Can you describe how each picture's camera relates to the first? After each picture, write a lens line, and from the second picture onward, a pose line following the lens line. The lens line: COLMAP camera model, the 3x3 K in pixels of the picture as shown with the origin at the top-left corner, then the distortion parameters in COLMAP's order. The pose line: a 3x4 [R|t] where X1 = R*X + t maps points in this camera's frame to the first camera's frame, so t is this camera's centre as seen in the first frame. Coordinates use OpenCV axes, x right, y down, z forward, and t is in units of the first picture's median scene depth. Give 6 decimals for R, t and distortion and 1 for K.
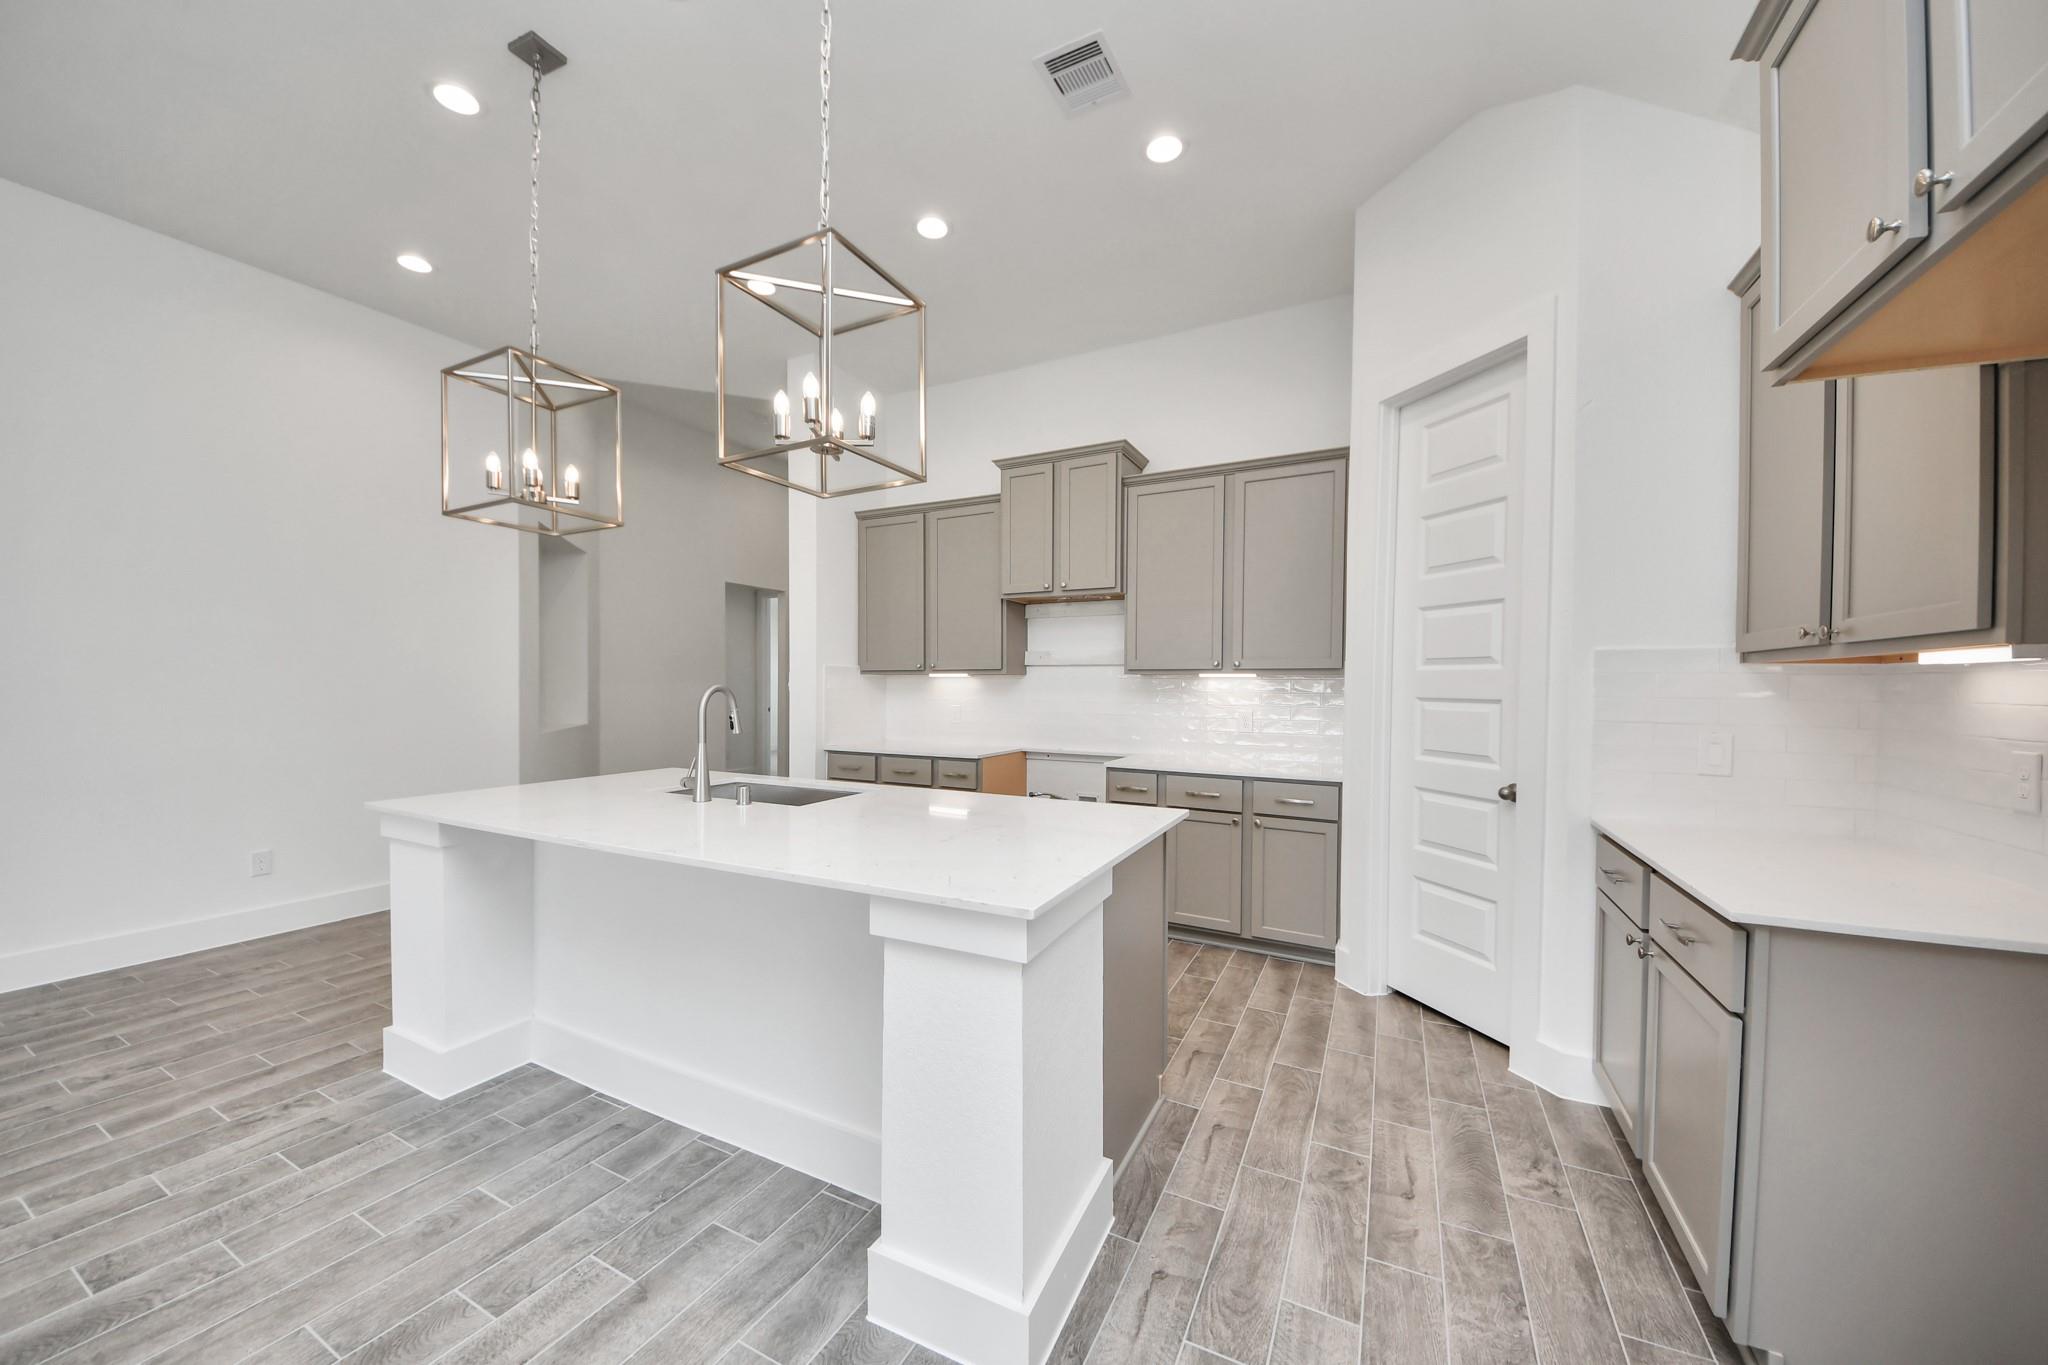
lens RADIAL K [[735.8, 0, 1040.1], [0, 735.8, 680.2], [0, 0, 1]] dist [0.003630, -0.008238]
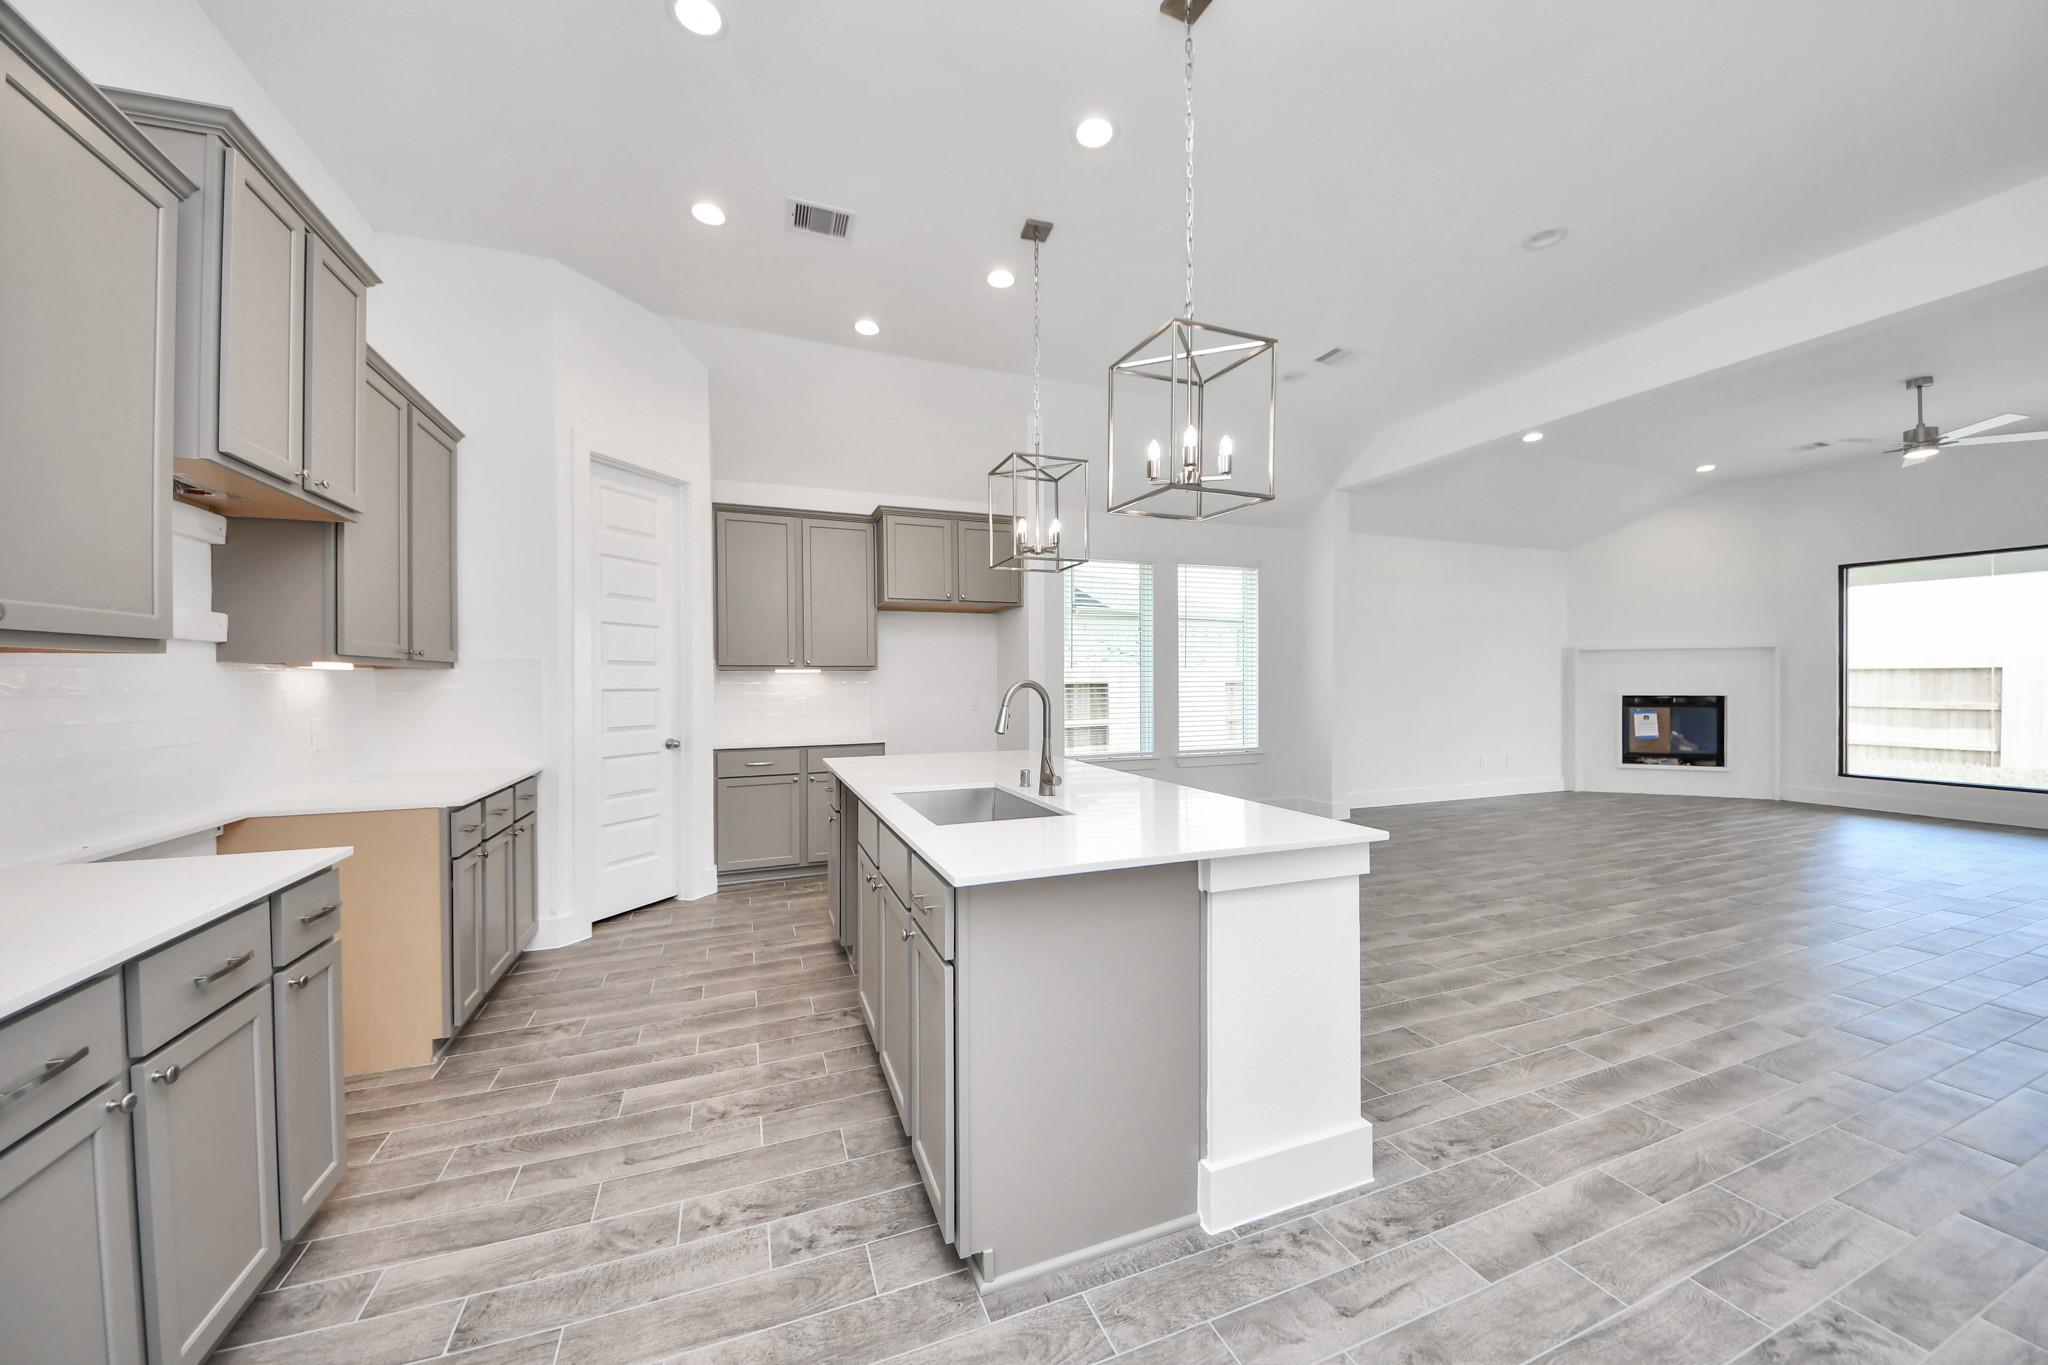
lens RADIAL K [[735.8, 0, 1025.2], [0, 735.8, 674.2], [0, 0, 1]] dist [0.003630, -0.008238]
pose [[-0.728545, 0.004332, 0.684984, -1.565852], [0.001721, 0.999988, -0.004494, 0.011681], [-0.684996, -0.002096, -0.728544, 2.436941]]
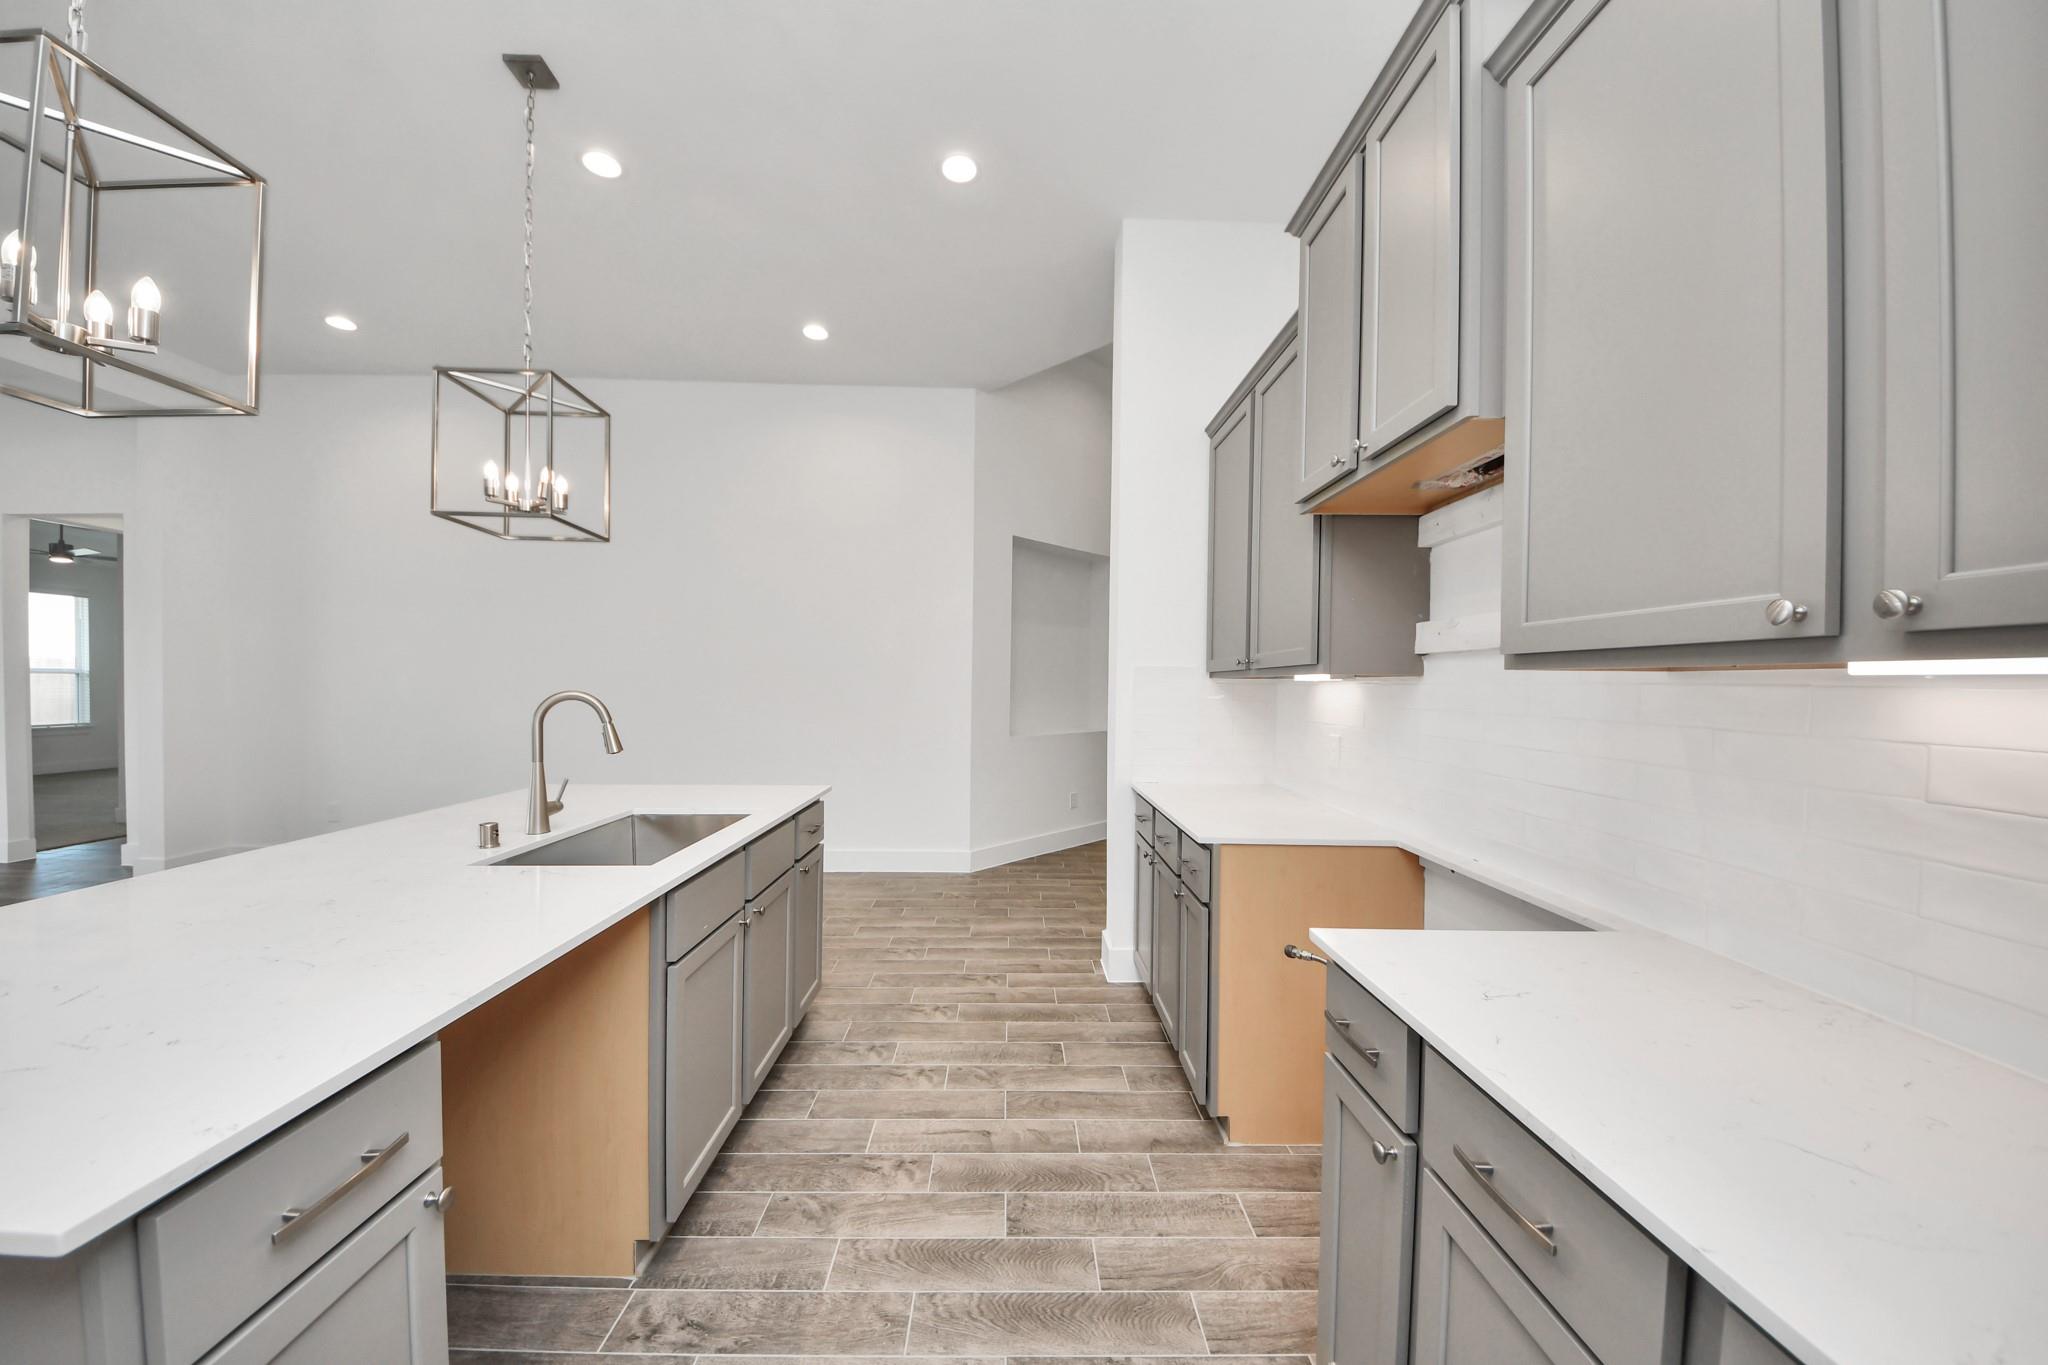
lens RADIAL K [[735.8, 0, 1023.9], [0, 735.8, 688.6], [0, 0, 1]] dist [0.003630, -0.008238]
pose [[0.445567, 0.014016, -0.895139, 0.713233], [-0.011696, 0.999883, 0.009834, -0.008305], [0.895172, 0.006087, 0.445679, 1.555196]]
